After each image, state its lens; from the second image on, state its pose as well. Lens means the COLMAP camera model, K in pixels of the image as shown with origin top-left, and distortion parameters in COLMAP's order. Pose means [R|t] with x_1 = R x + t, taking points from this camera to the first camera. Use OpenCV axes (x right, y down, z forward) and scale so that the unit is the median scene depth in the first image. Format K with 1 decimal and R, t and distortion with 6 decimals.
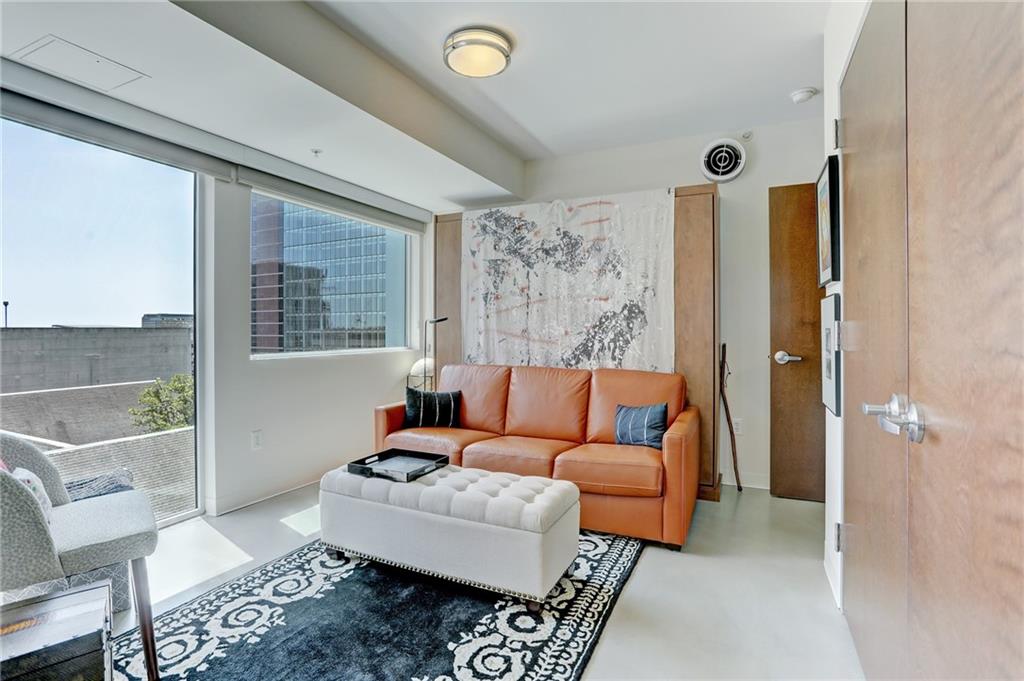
lens RADIAL K [[496.3, 0, 507.8], [0, 496.3, 326.2], [0, 0, 1]] dist [-0.045920, 0.023973]
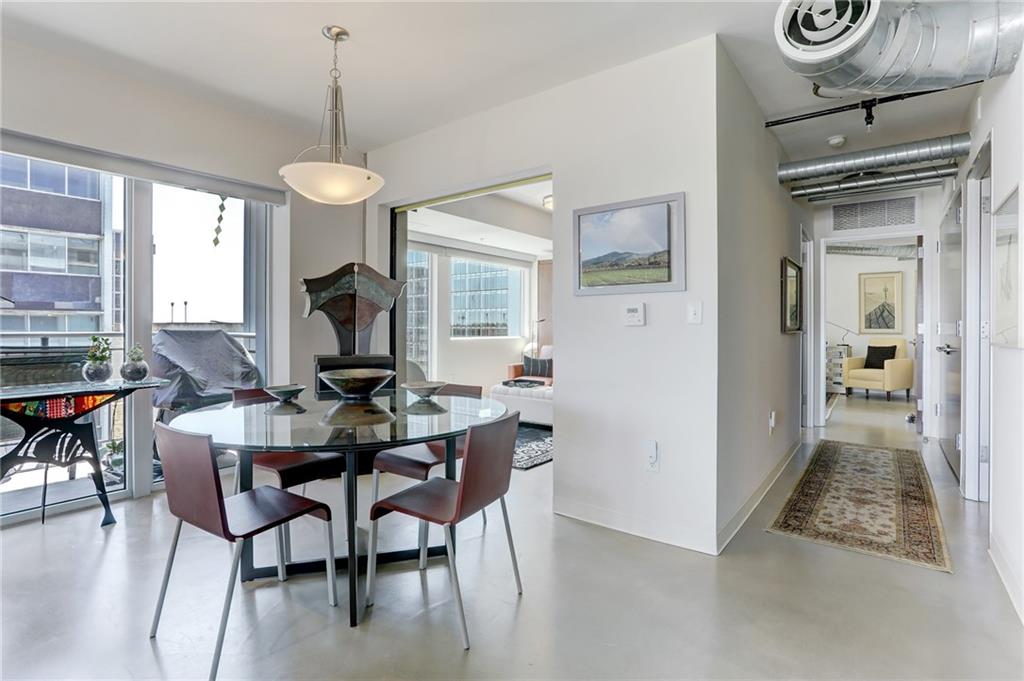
lens RADIAL K [[496.3, 0, 507.8], [0, 496.3, 326.2], [0, 0, 1]] dist [-0.045920, 0.023973]
pose [[0.979516, 0.006148, -0.201274, 0.112385], [-0.004914, 0.999966, 0.006631, -0.004287], [0.201308, -0.005506, 0.979513, -0.821778]]
